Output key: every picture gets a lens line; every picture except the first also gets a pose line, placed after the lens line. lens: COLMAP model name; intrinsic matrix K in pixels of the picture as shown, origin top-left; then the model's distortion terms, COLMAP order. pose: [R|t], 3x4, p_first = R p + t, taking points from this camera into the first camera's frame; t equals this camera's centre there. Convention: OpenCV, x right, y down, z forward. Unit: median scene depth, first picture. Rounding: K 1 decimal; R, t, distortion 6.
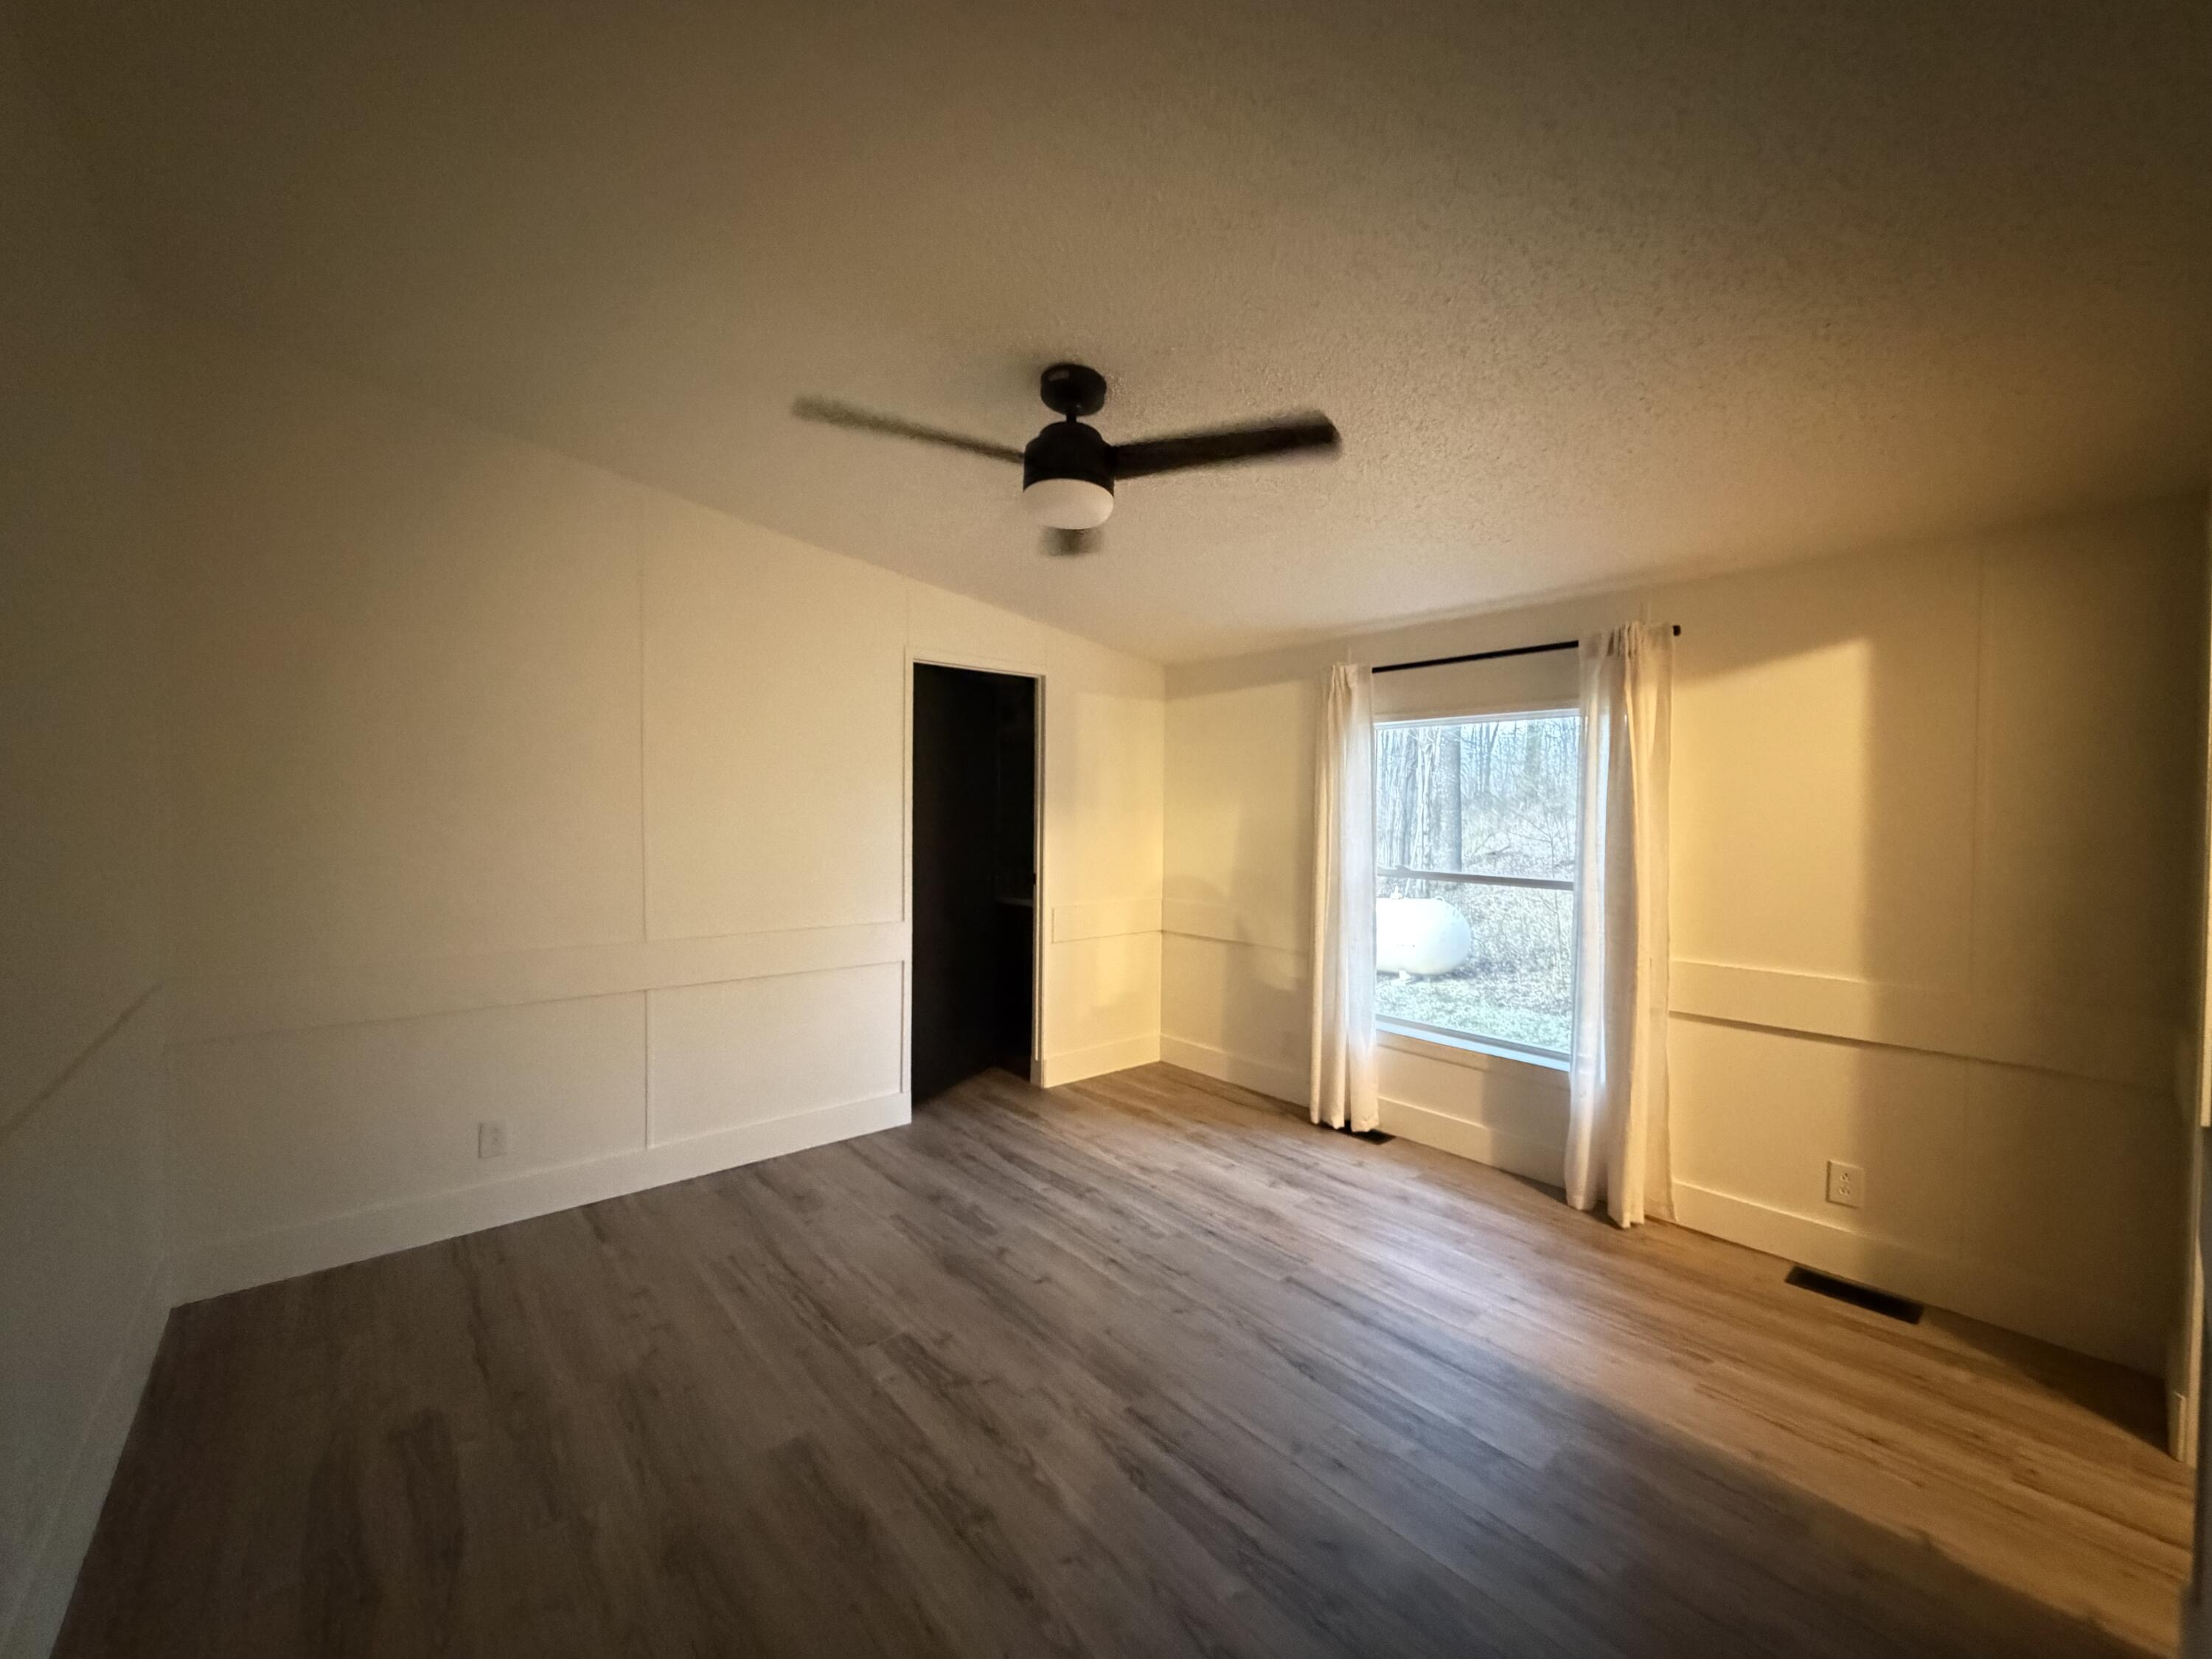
lens RADIAL K [[875.1, 0, 1107.6], [0, 875.1, 825.7], [0, 0, 1]] dist [-0.003310, 0.001017]
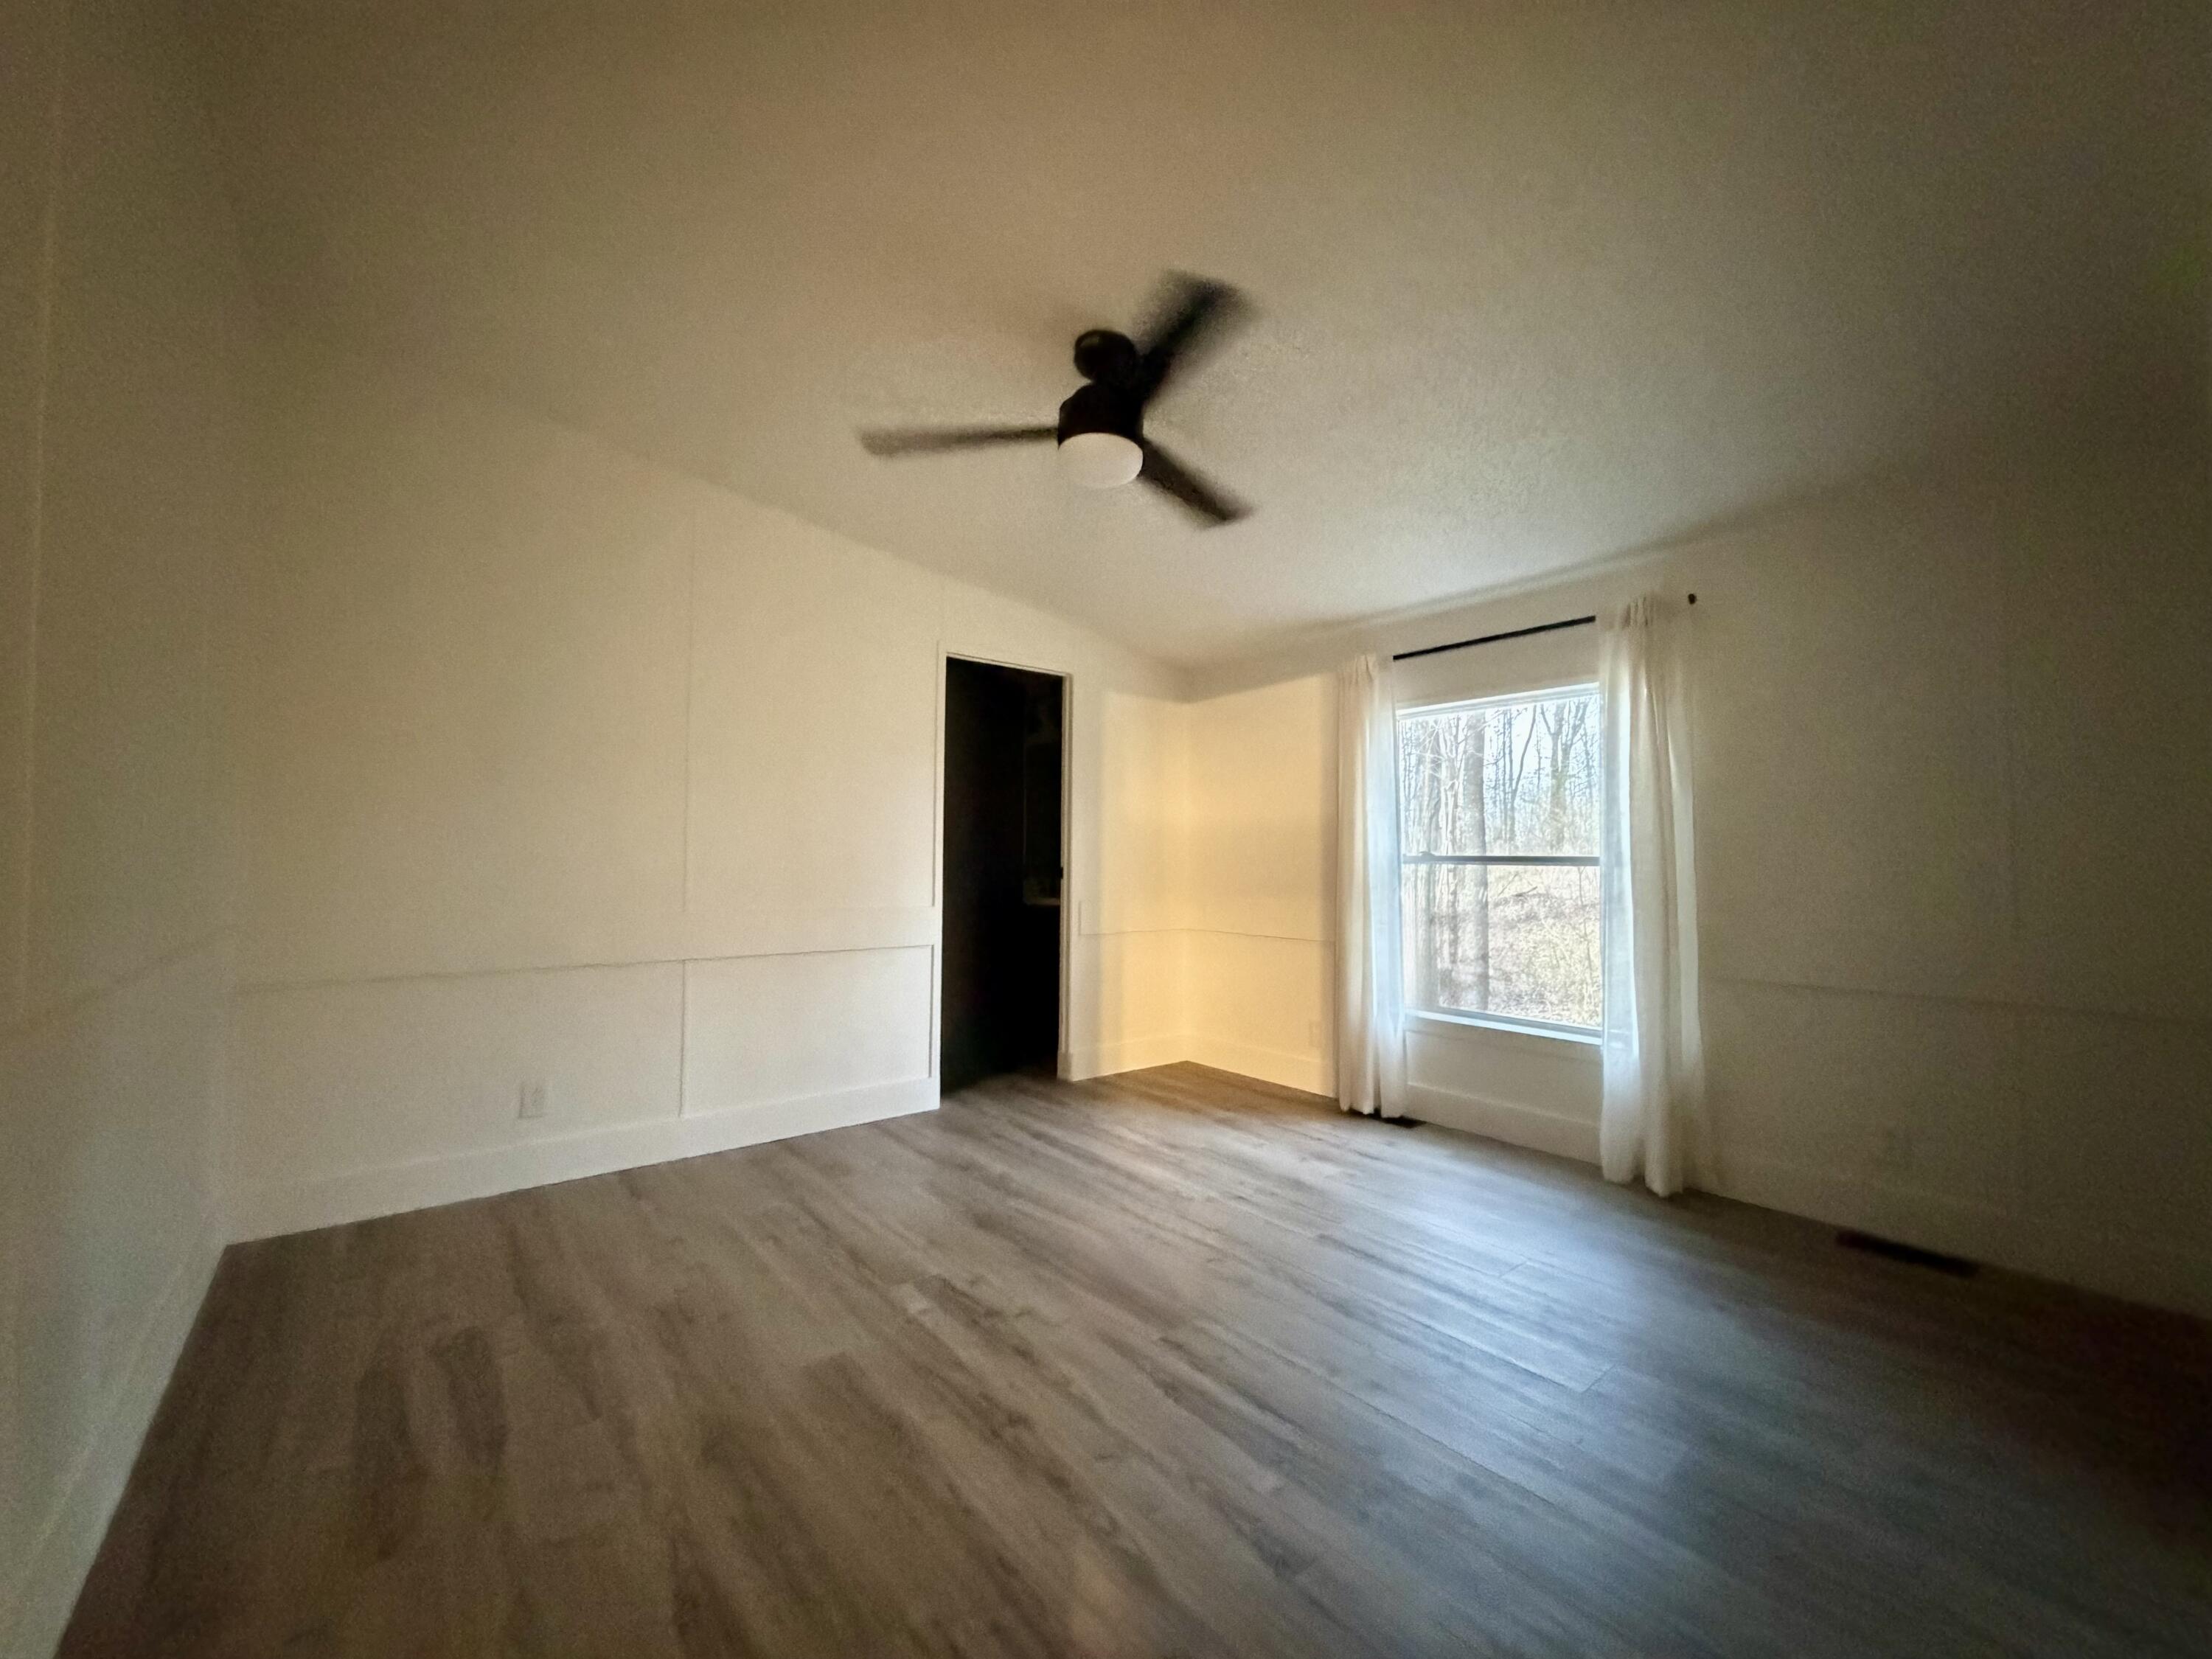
lens RADIAL K [[875.1, 0, 1106.3], [0, 875.1, 831.5], [0, 0, 1]] dist [-0.003310, 0.001017]
pose [[0.999669, -0.002528, -0.025615, -0.009575], [0.000966, 0.998150, -0.060800, 0.120412], [0.025721, 0.060755, 0.997821, -0.023298]]
